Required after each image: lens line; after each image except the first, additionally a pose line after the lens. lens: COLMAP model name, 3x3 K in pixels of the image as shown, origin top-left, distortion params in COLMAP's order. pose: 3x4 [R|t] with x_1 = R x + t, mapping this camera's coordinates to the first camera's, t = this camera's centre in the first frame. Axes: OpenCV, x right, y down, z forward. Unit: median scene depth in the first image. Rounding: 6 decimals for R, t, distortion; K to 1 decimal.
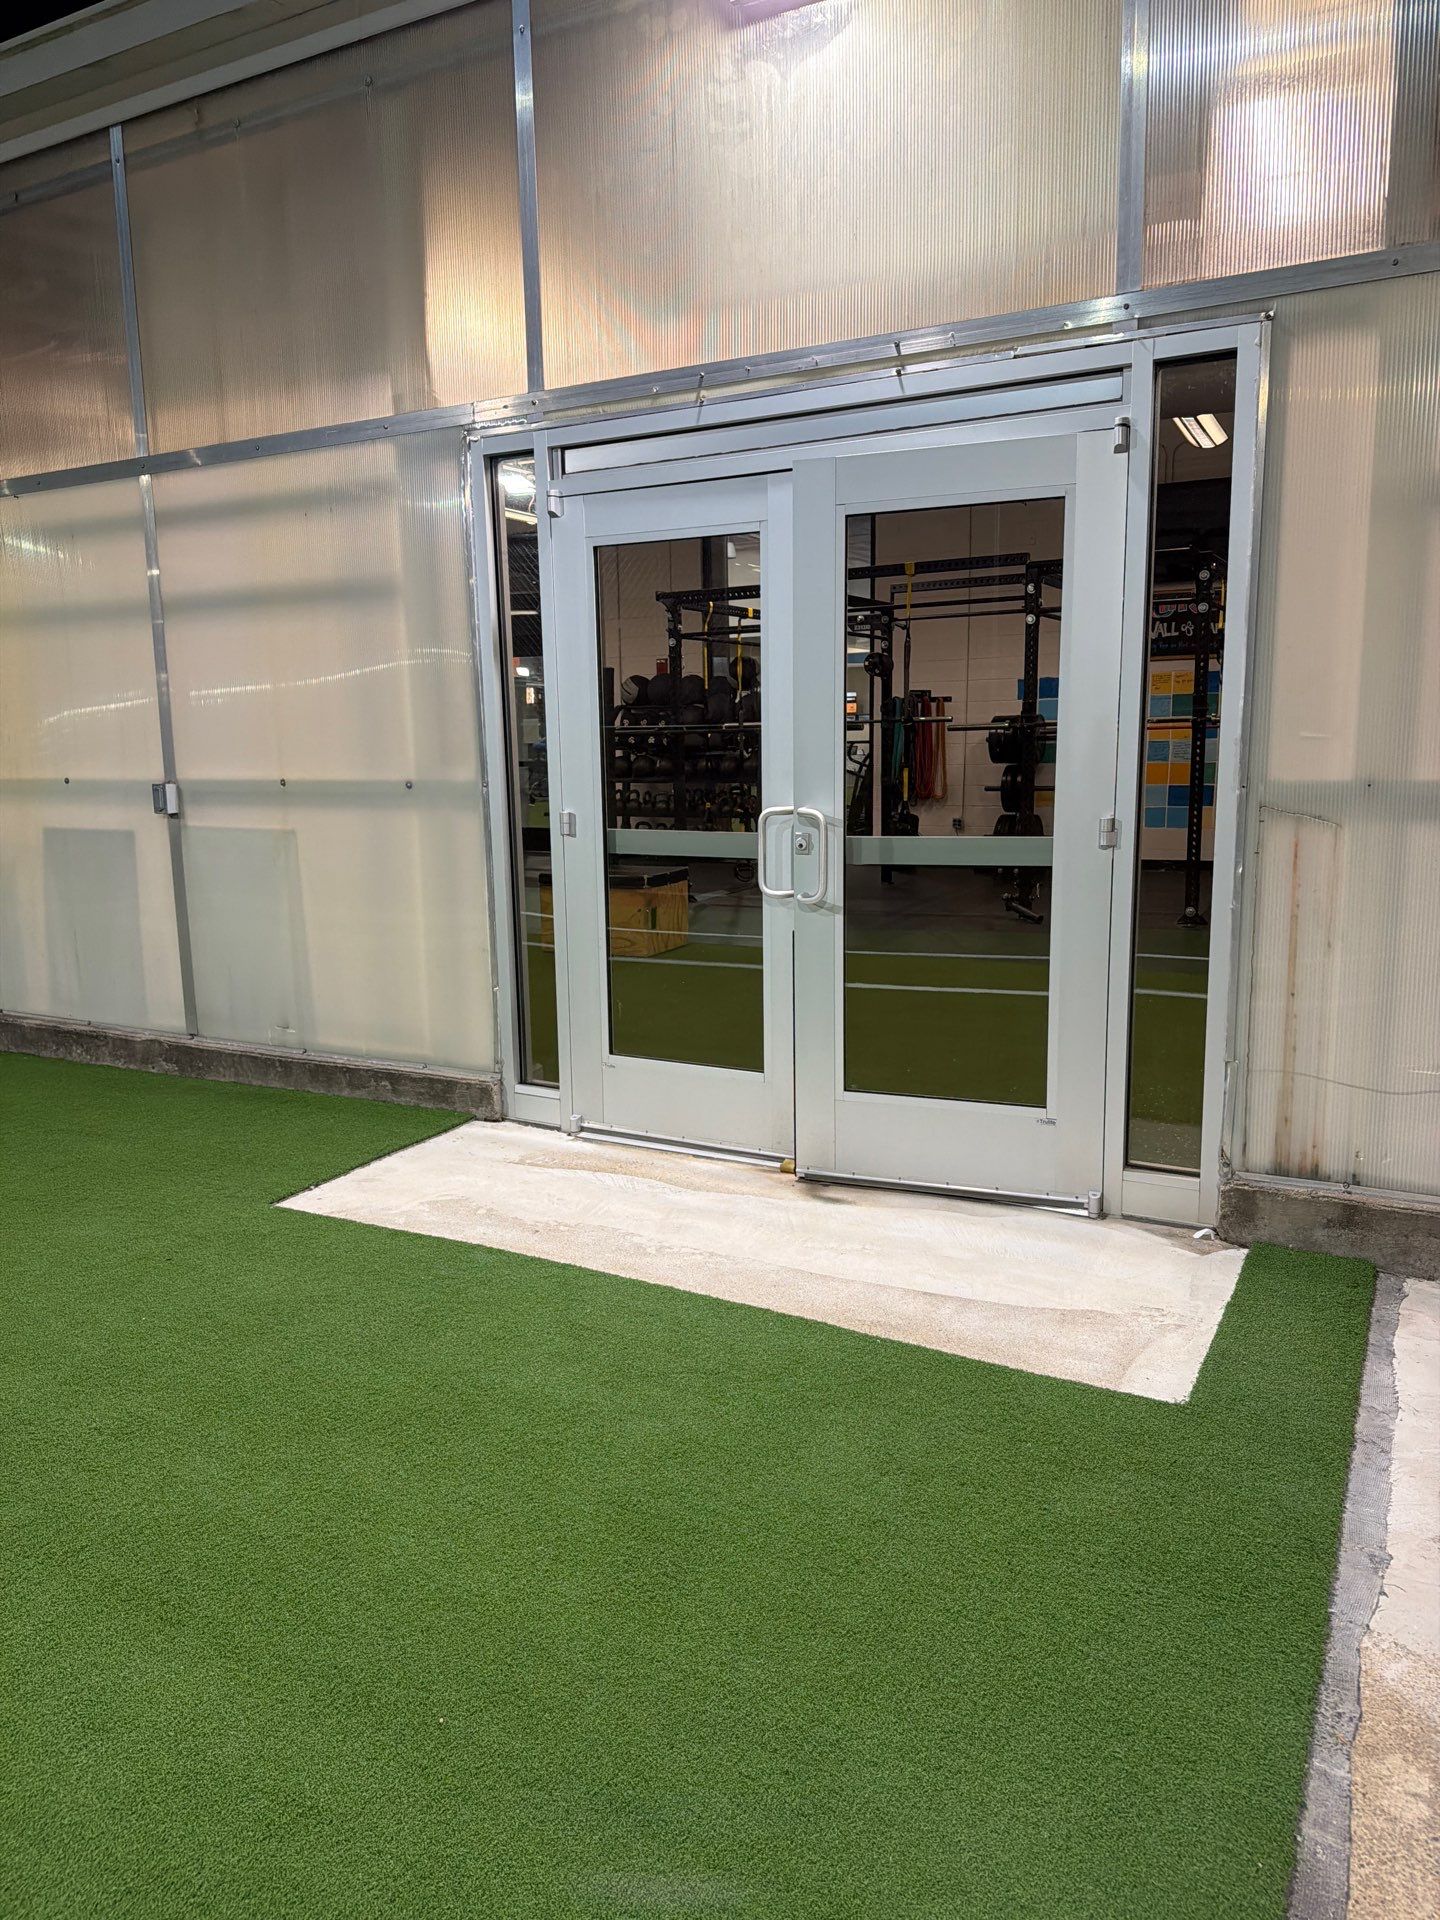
lens RADIAL K [[1347.7, 0, 720.0], [0, 1347.7, 960.0], [0, 0, 1]] dist [0.129736, -0.149879]
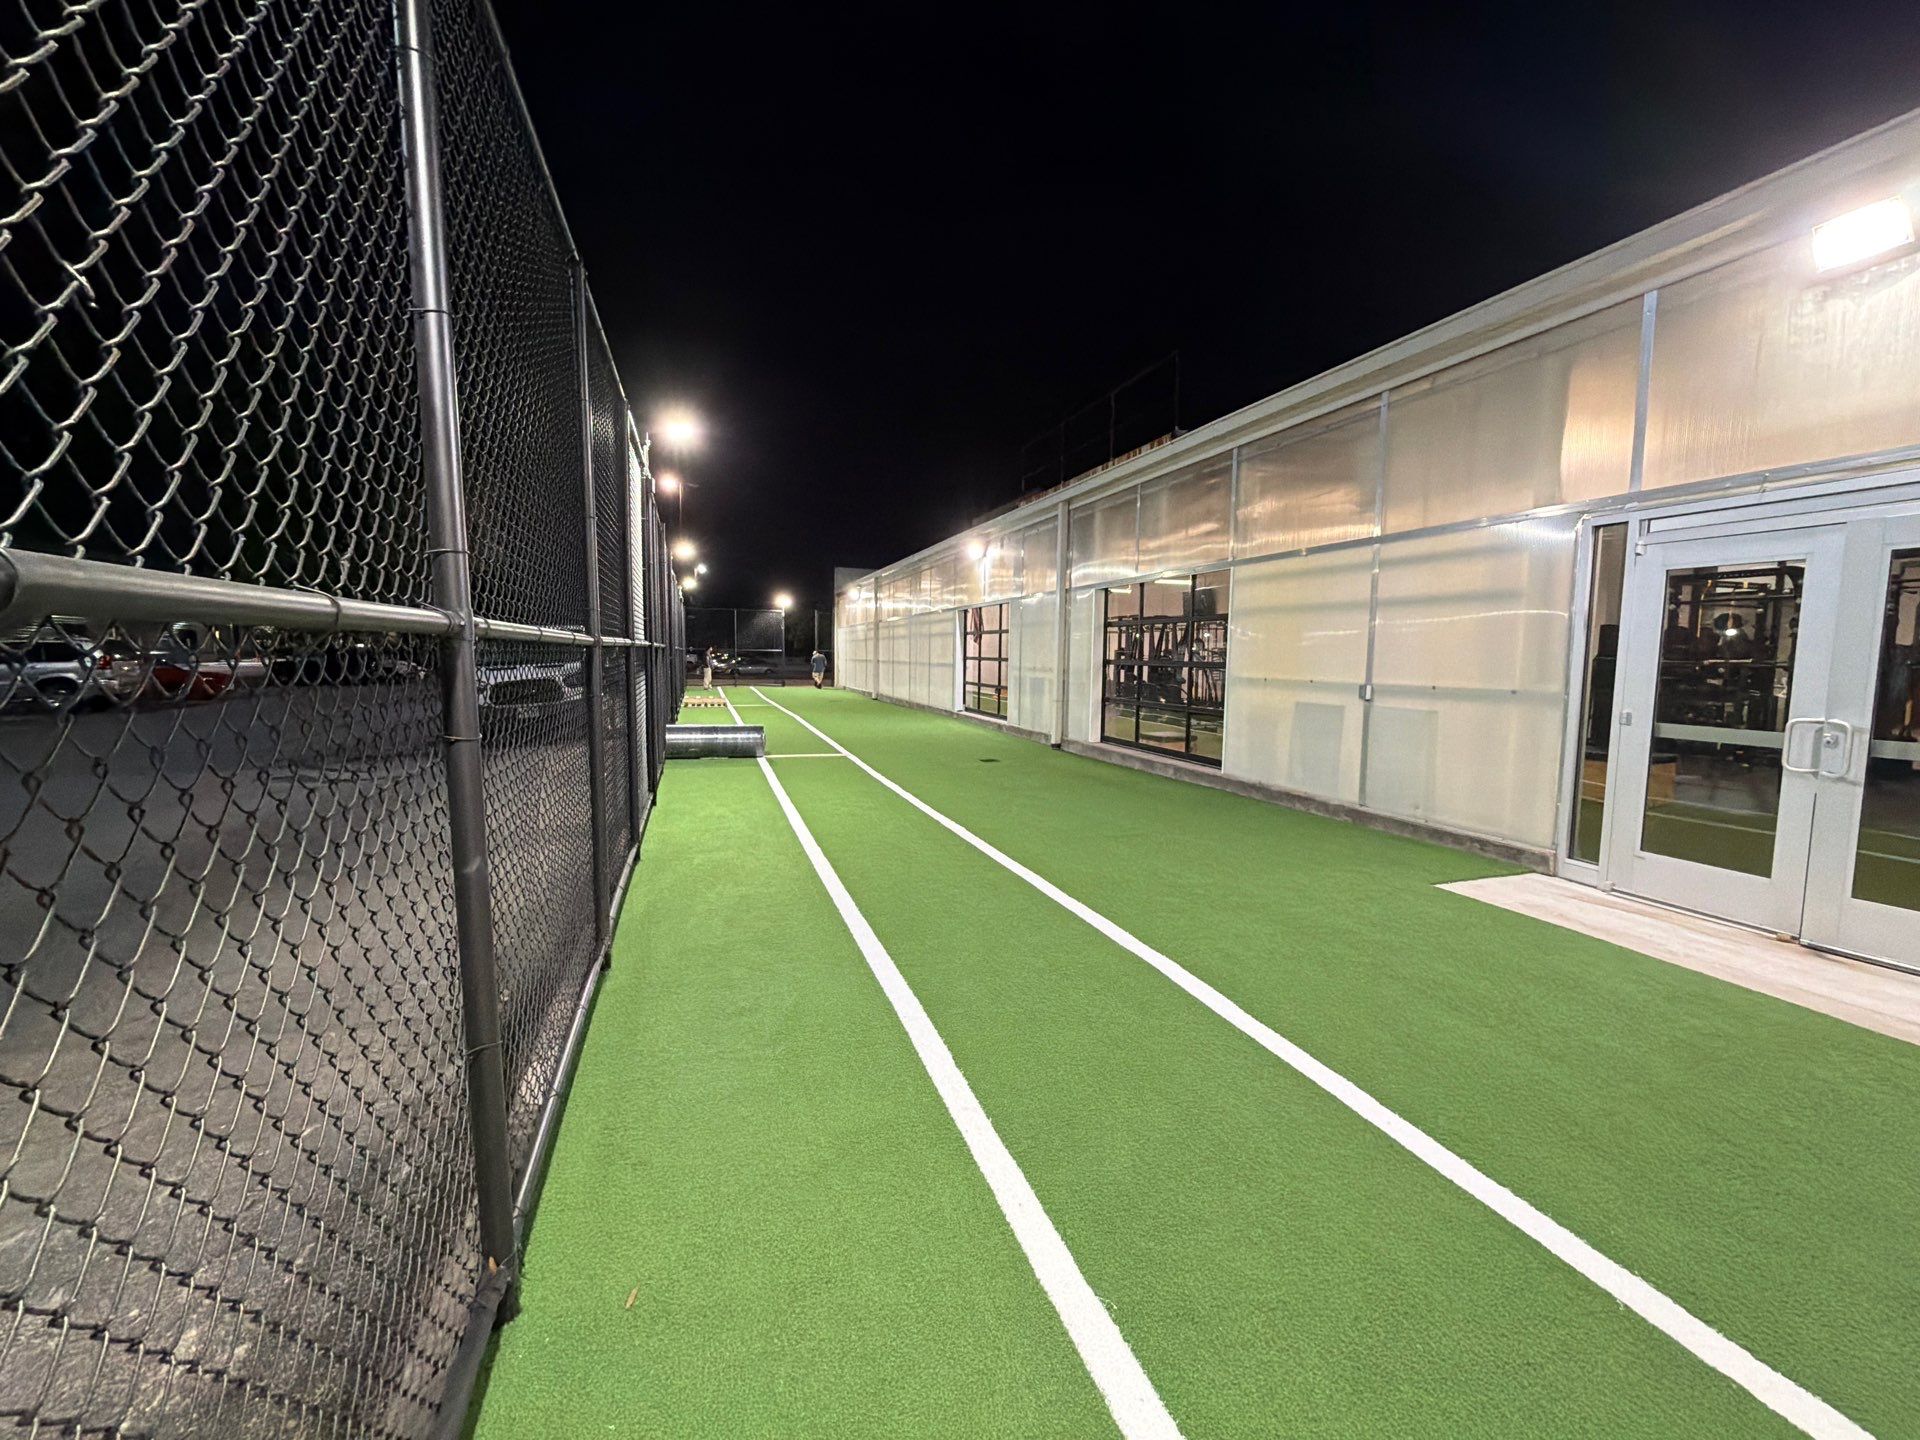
lens RADIAL K [[771.4, 0, 960.0], [0, 771.4, 720.0], [0, 0, 1]] dist [0.003711, 0.000557]
pose [[0.737760, 0.086426, -0.669508, -0.071636], [-0.137607, 0.990201, -0.023812, 0.044983], [0.660889, 0.109697, 0.742423, -0.334832]]
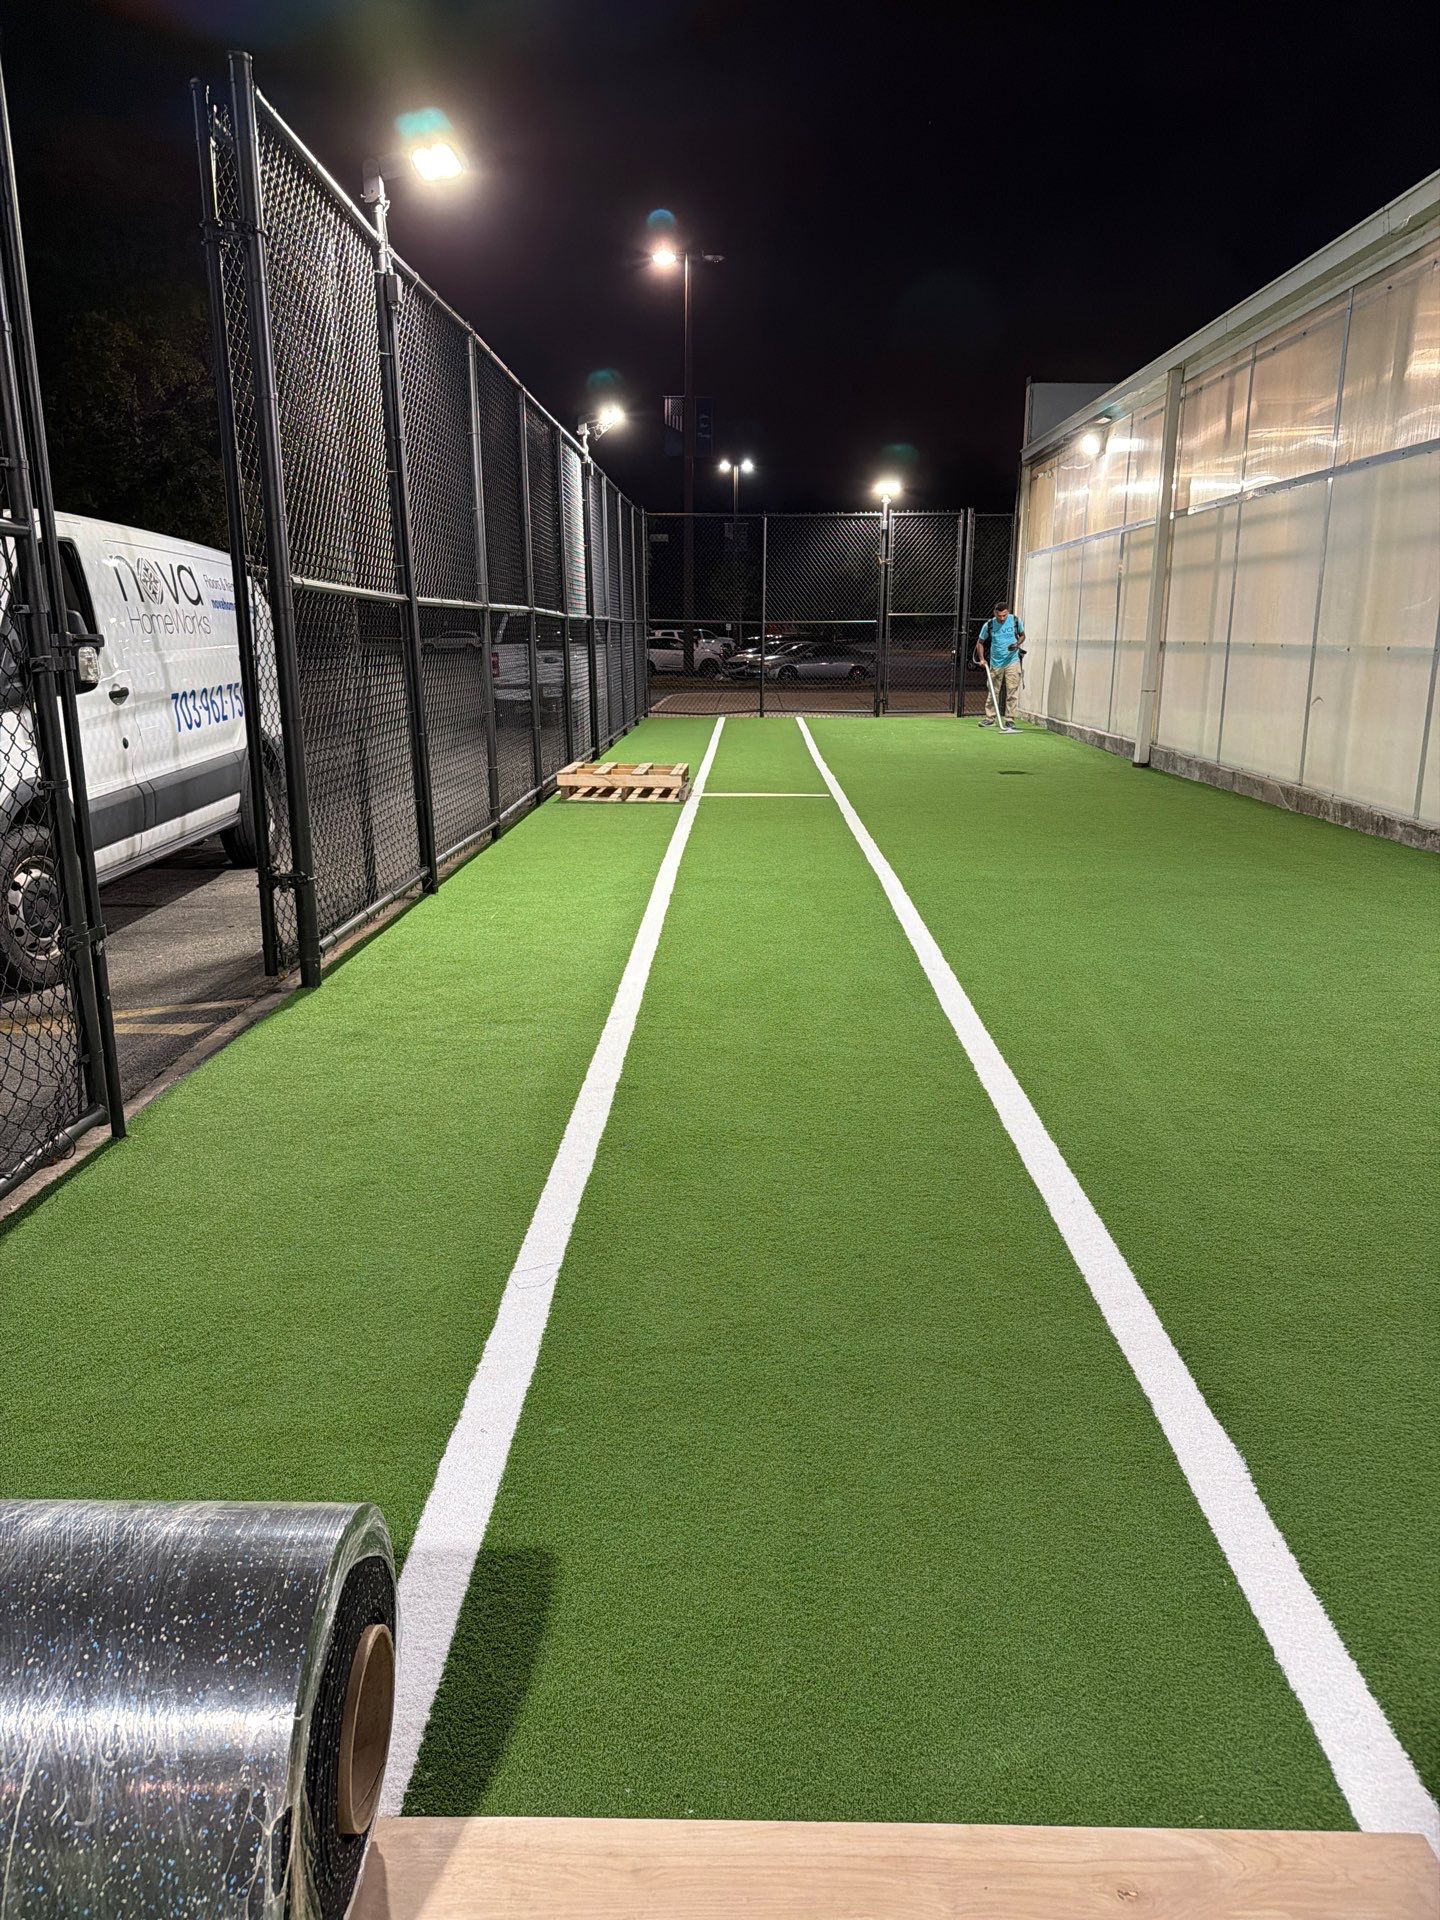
lens RADIAL K [[1347.7, 0, 720.0], [0, 1347.7, 960.0], [0, 0, 1]] dist [0.129736, -0.149879]
pose [[0.461877, 0.226855, -0.857442, -1.655136], [-0.152980, 0.972625, 0.174924, -0.099048], [0.873651, 0.050379, 0.483937, 0.821698]]
